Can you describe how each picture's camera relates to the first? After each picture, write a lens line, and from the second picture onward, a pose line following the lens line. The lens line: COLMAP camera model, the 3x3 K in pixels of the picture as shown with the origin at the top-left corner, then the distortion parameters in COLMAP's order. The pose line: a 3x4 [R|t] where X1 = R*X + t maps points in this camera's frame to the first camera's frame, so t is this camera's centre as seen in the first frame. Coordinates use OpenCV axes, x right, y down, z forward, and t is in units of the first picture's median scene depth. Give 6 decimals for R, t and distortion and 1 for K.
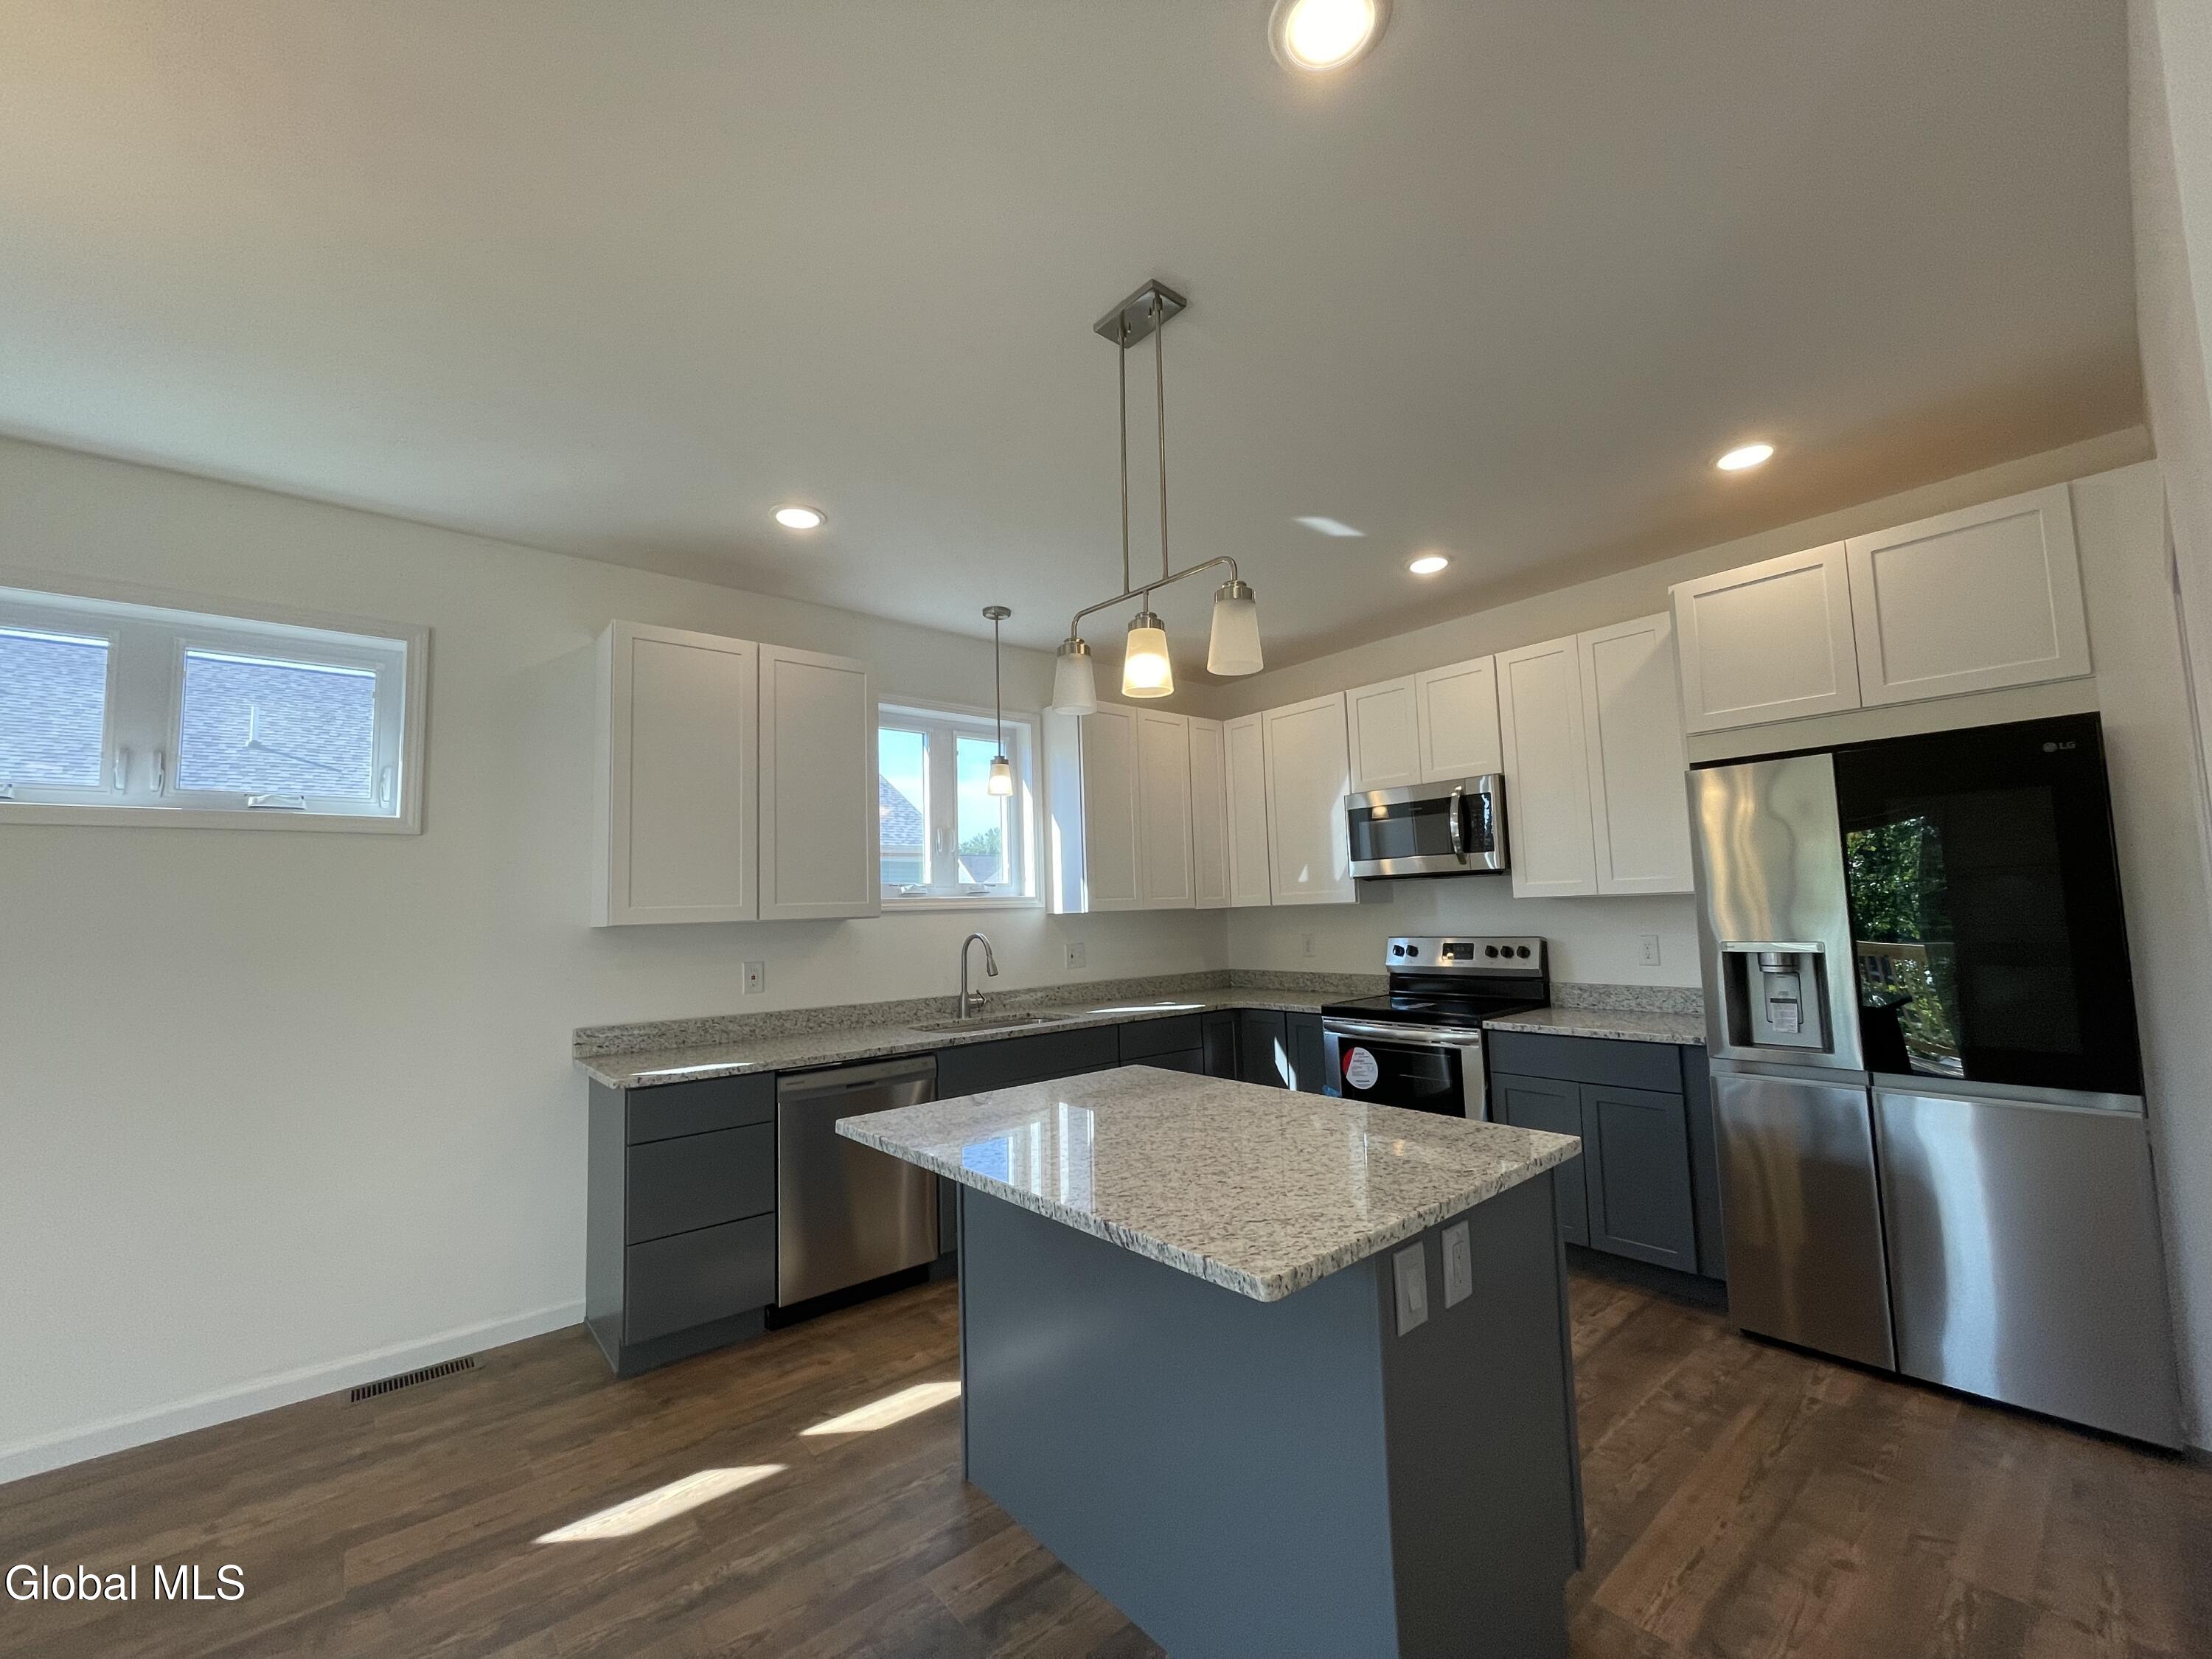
lens RADIAL K [[883.7, 0, 1097.0], [0, 883.7, 835.3], [0, 0, 1]] dist [-0.029685, -0.000033]
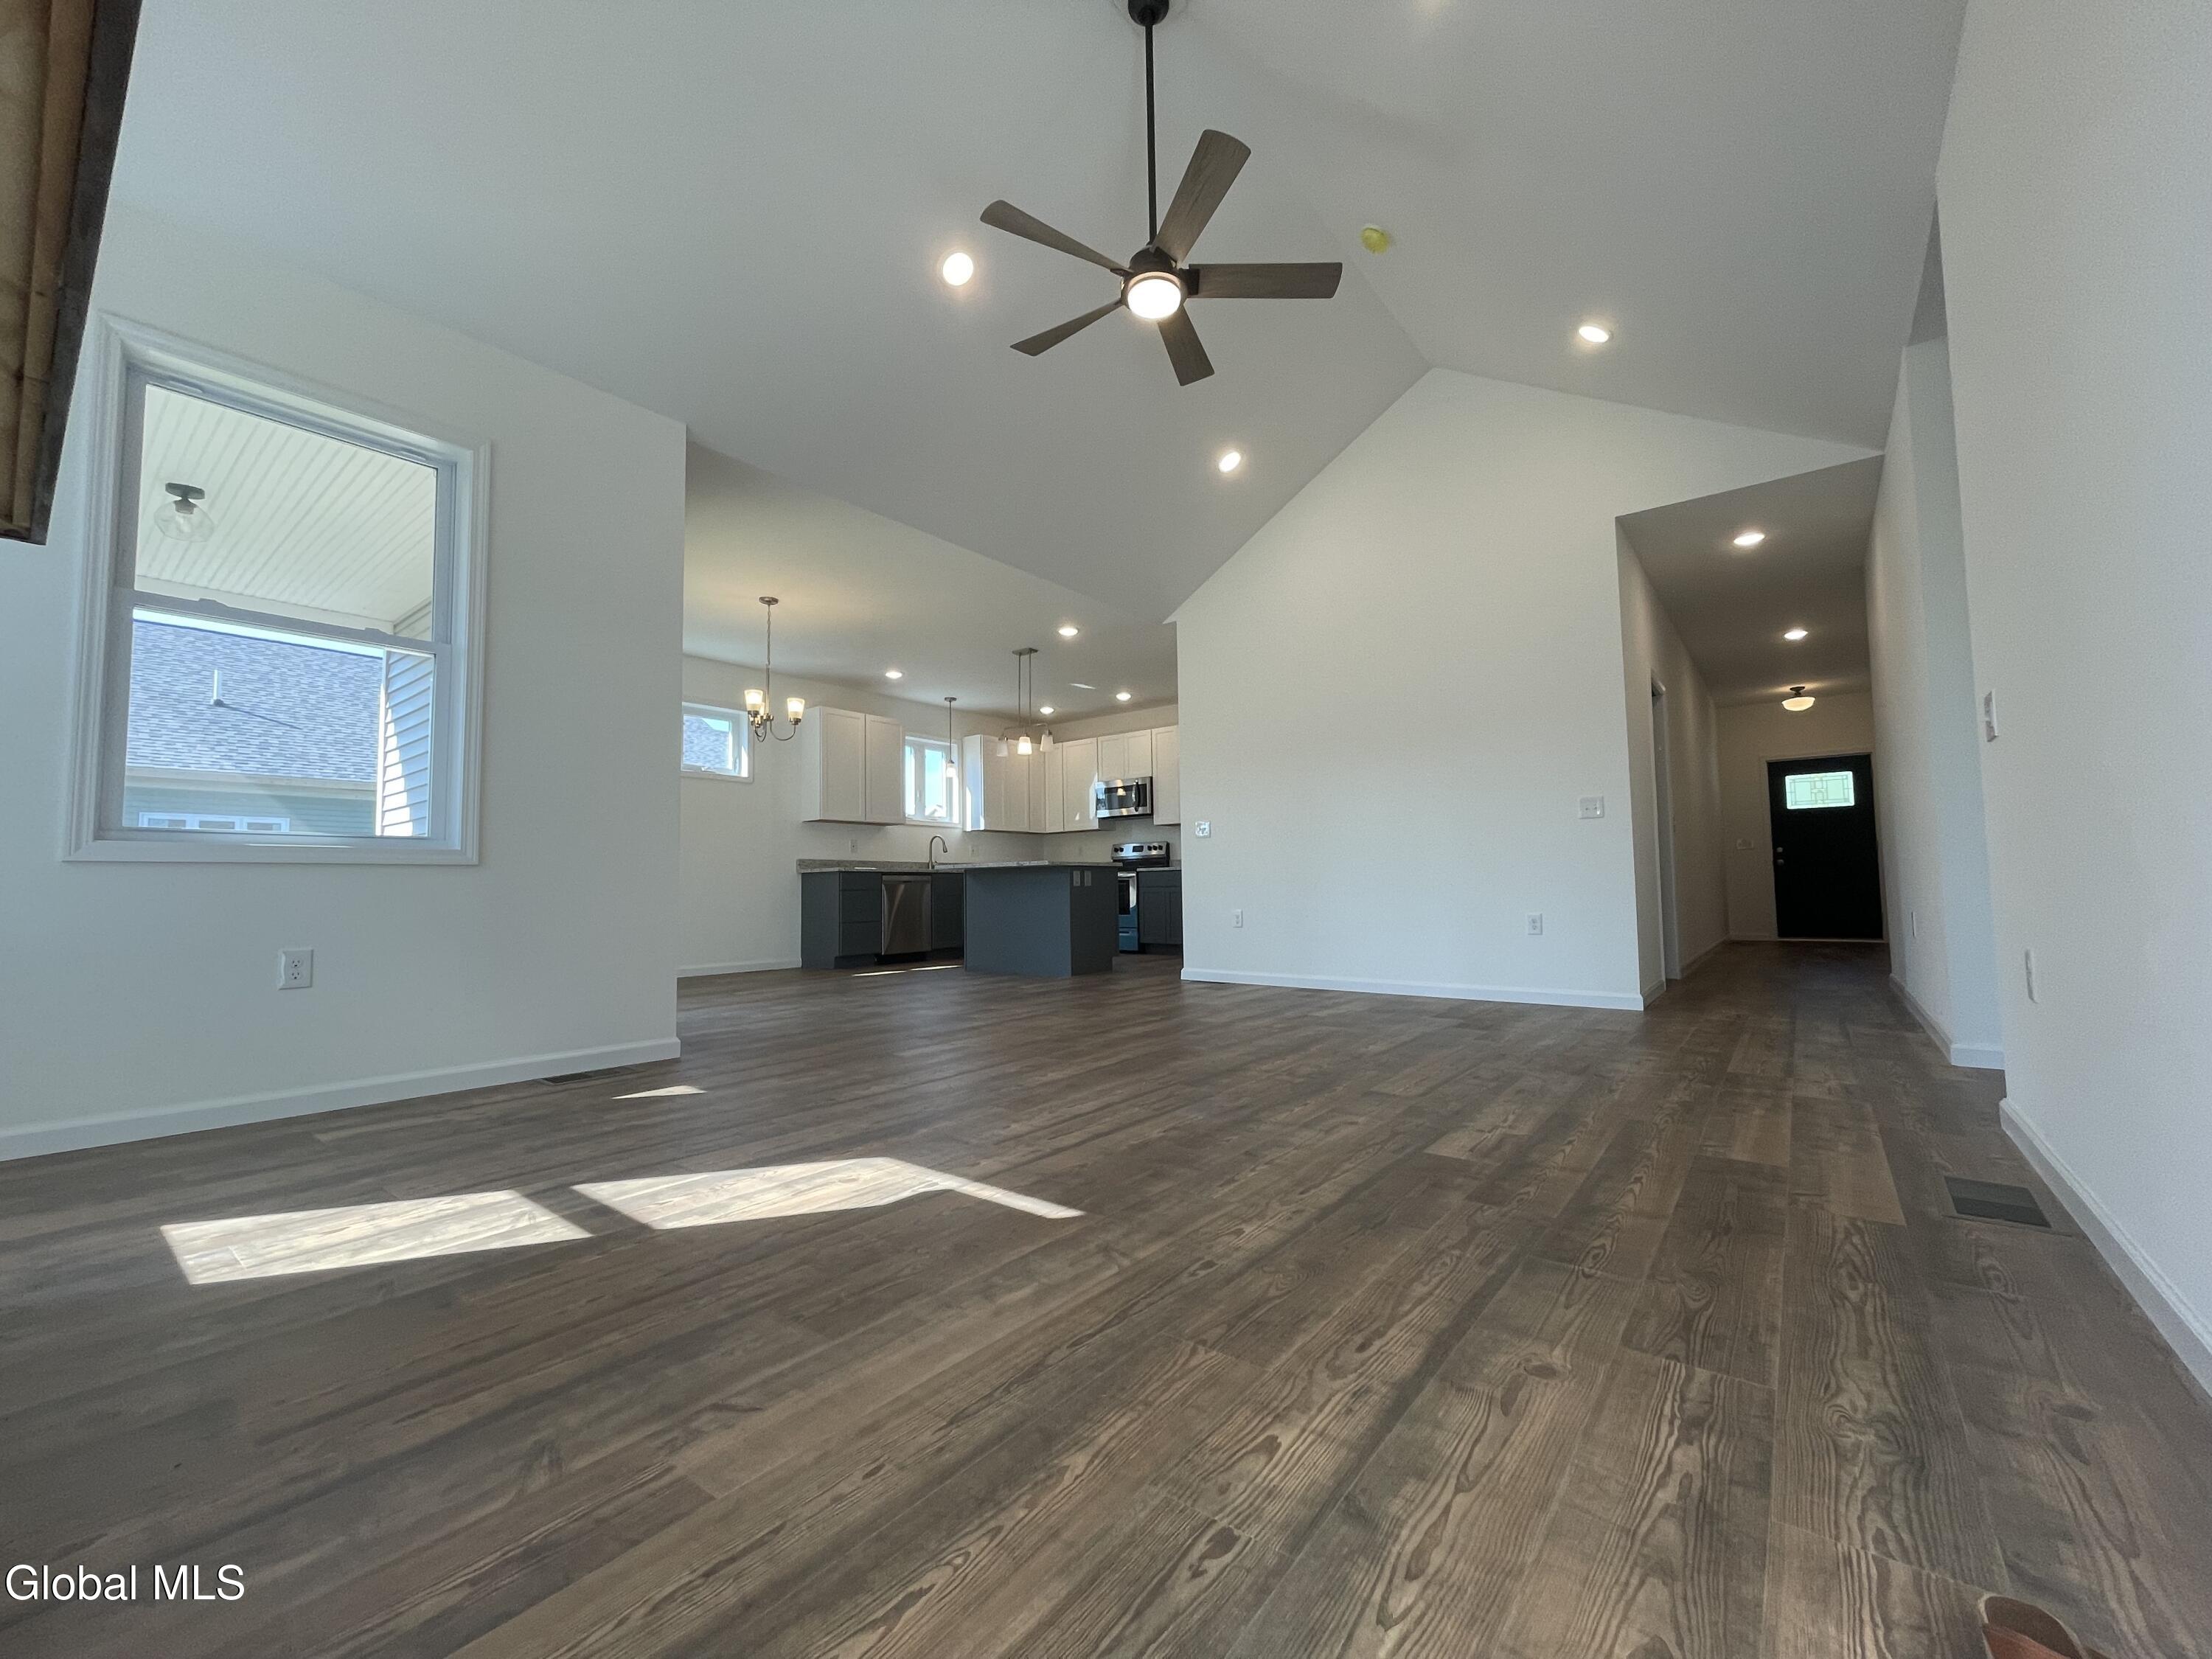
lens RADIAL K [[883.7, 0, 1097.0], [0, 883.7, 835.3], [0, 0, 1]] dist [-0.029685, -0.000033]
pose [[0.978985, 0.026429, 0.202213, -0.184717], [-0.030778, 0.999357, 0.018393, 0.051739], [-0.201597, -0.024231, 0.979169, -1.303471]]
